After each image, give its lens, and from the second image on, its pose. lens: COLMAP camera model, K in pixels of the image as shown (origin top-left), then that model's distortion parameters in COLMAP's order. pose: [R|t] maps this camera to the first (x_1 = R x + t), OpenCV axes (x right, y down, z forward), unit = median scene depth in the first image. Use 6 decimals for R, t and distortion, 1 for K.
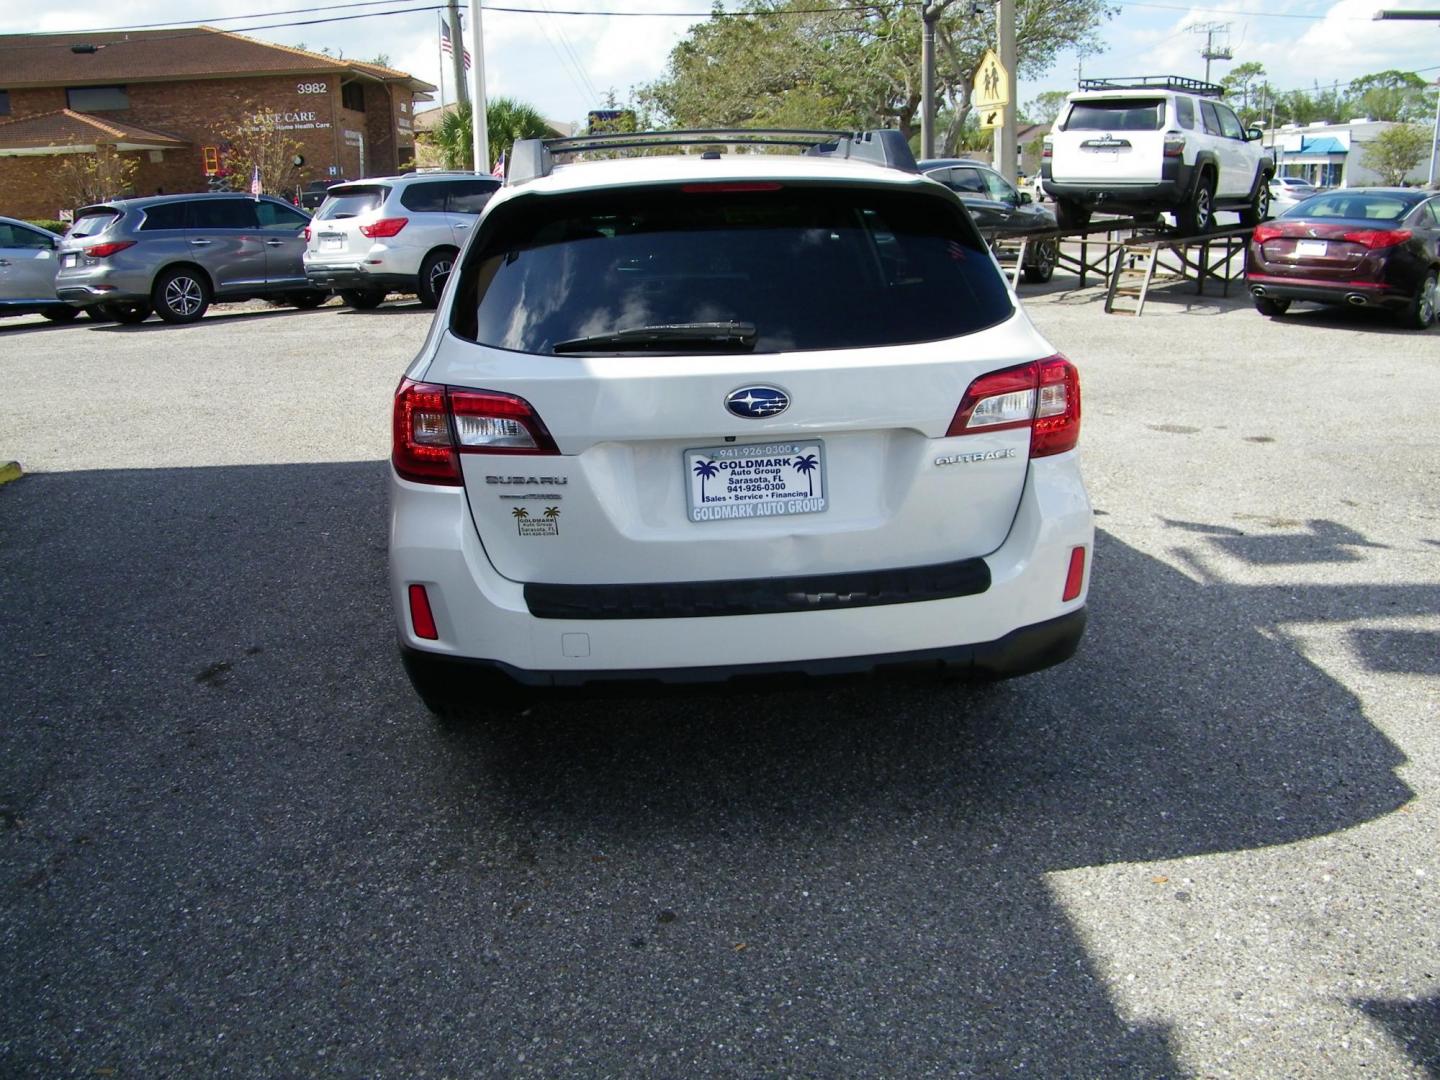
lens RADIAL K [[1221.0, 0, 717.1], [0, 1221.0, 521.4], [0, 0, 1]] dist [-0.194792, 0.170885]
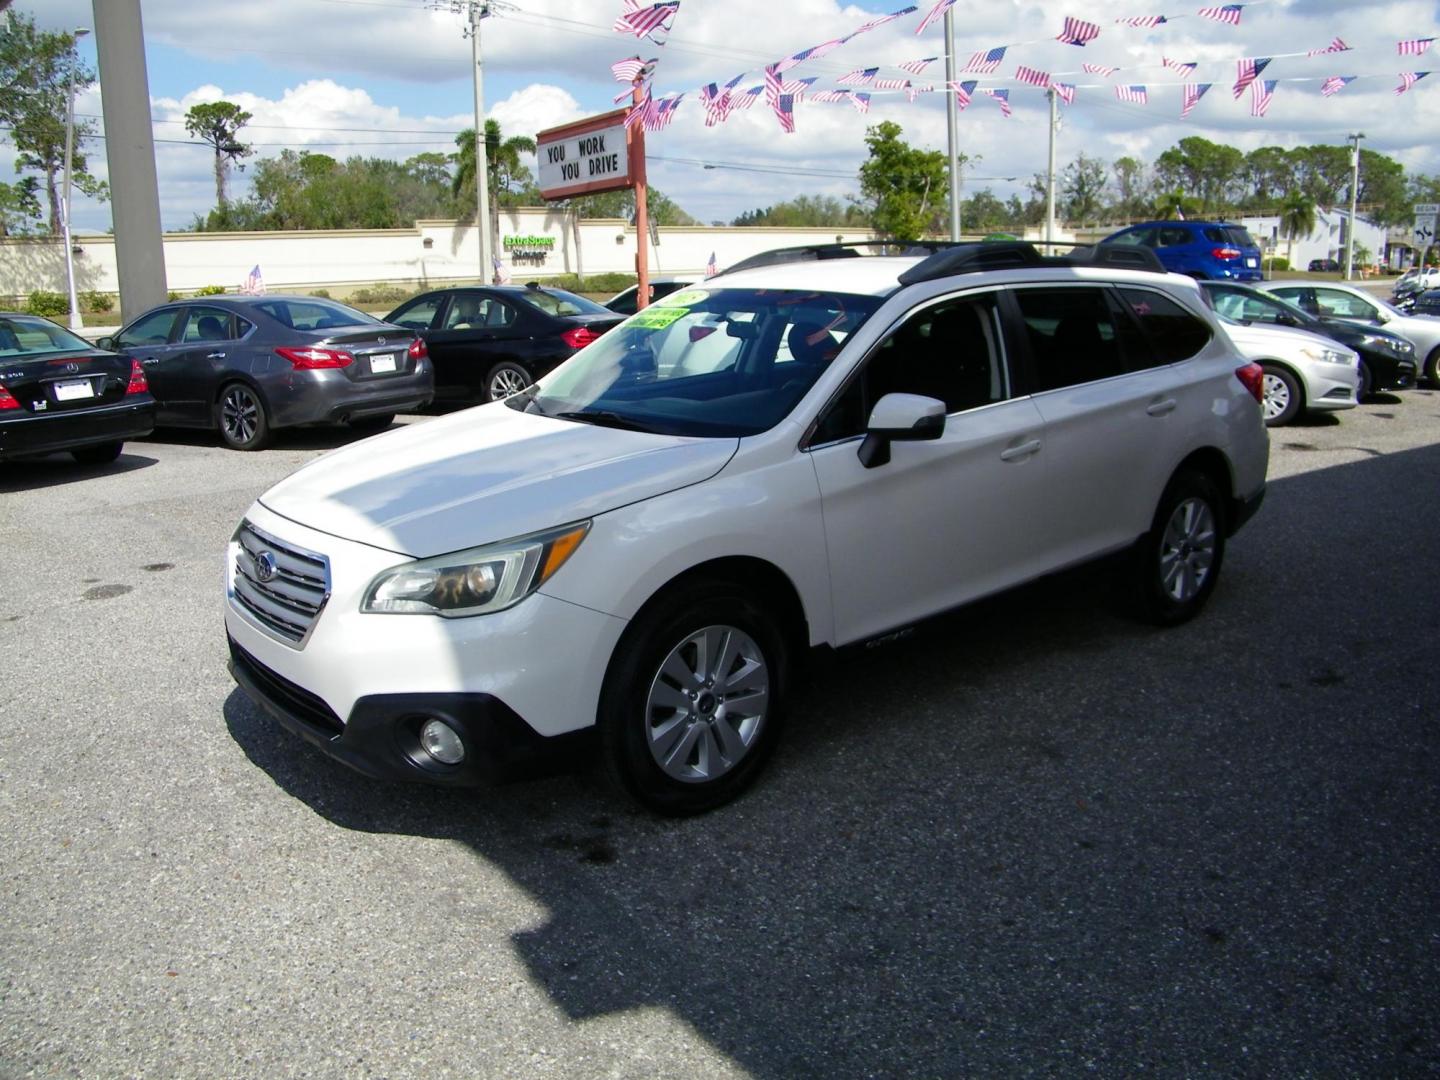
lens RADIAL K [[1221.0, 0, 717.1], [0, 1221.0, 521.4], [0, 0, 1]] dist [-0.194792, 0.170885]
pose [[-0.557140, -0.144901, 0.817679, -0.284640], [0.256689, 0.906387, 0.335520, -0.155948], [-0.789751, 0.396821, -0.467790, 0.550517]]
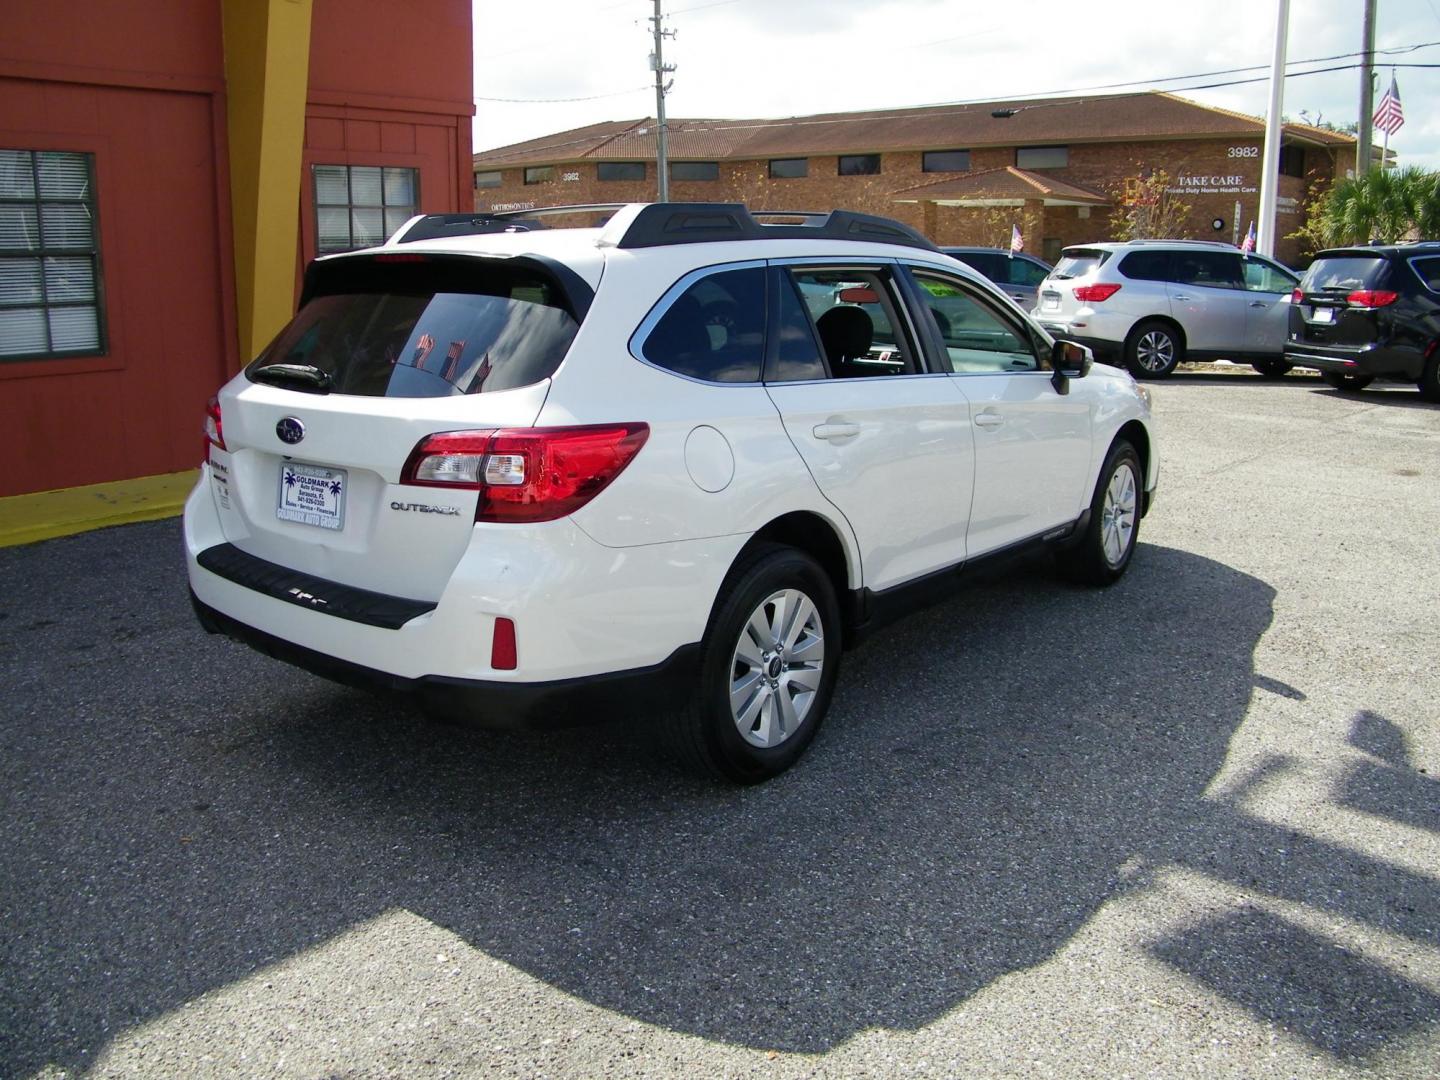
lens RADIAL K [[1229.1, 0, 719.3], [0, 1229.1, 522.3], [0, 0, 1]] dist [-0.195731, 0.179717]
pose [[0.715861, 0.177880, -0.675205, 0.221258], [-0.211112, 0.976886, 0.033533, -0.025791], [0.665563, 0.118539, 0.736868, 0.072407]]
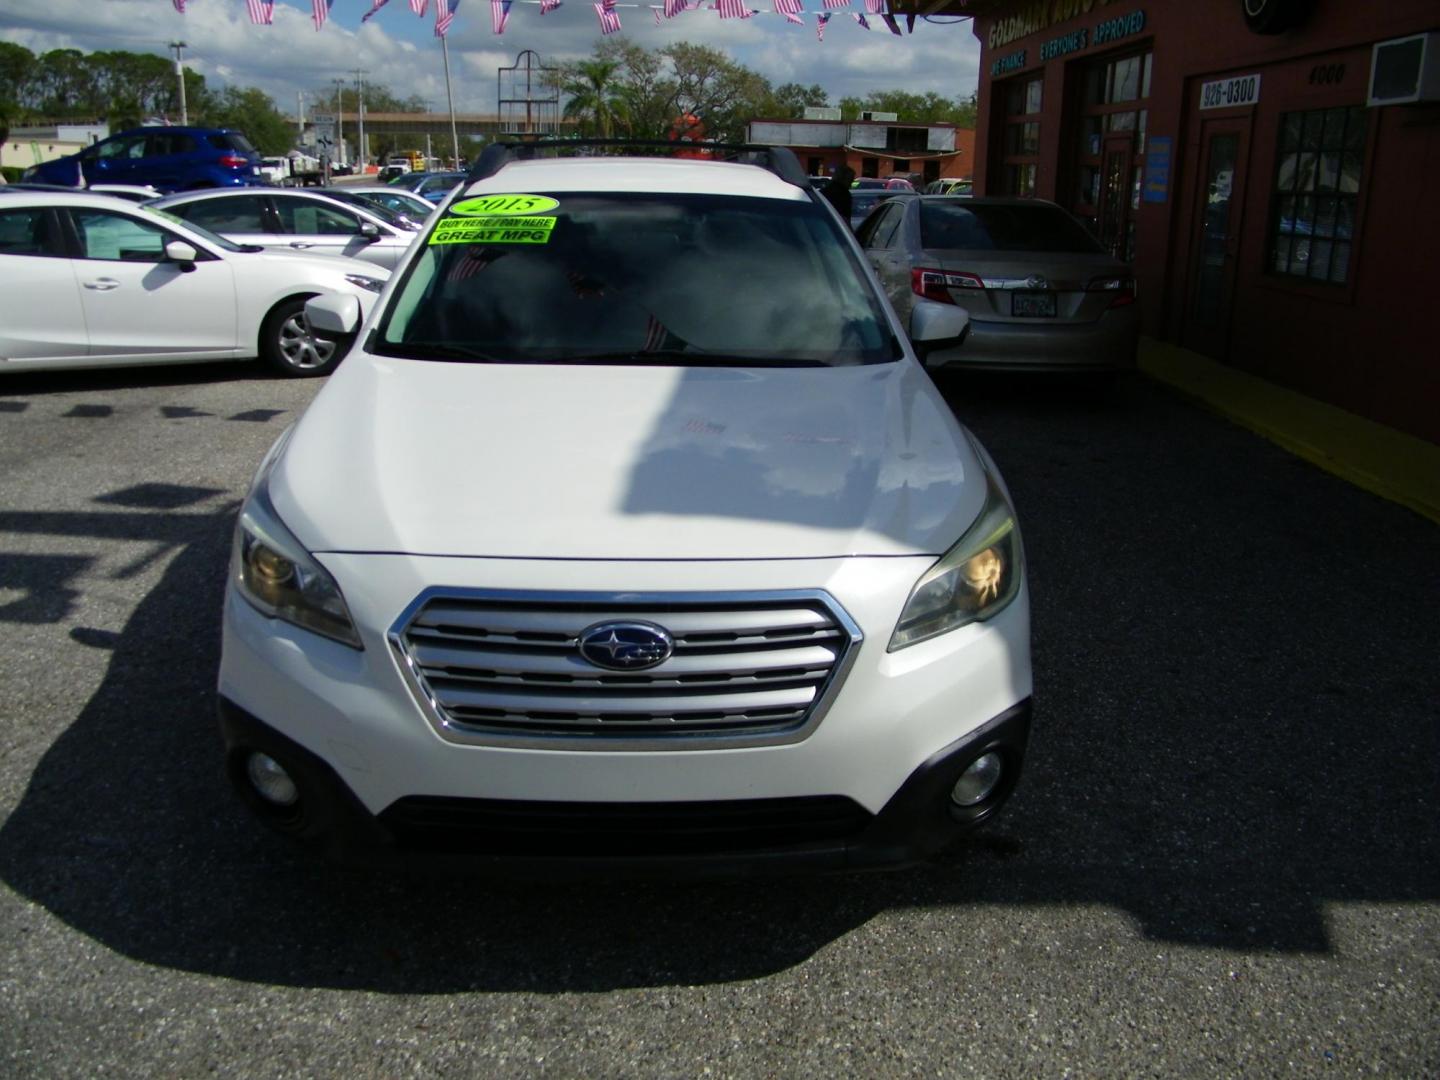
lens RADIAL K [[1221.0, 0, 717.1], [0, 1221.0, 521.4], [0, 0, 1]] dist [-0.194792, 0.170885]
pose [[-0.998631, -0.012101, 0.050883, -0.047267], [0.016930, 0.845694, 0.533400, -0.181879], [-0.049486, 0.533531, -0.844331, 0.632074]]
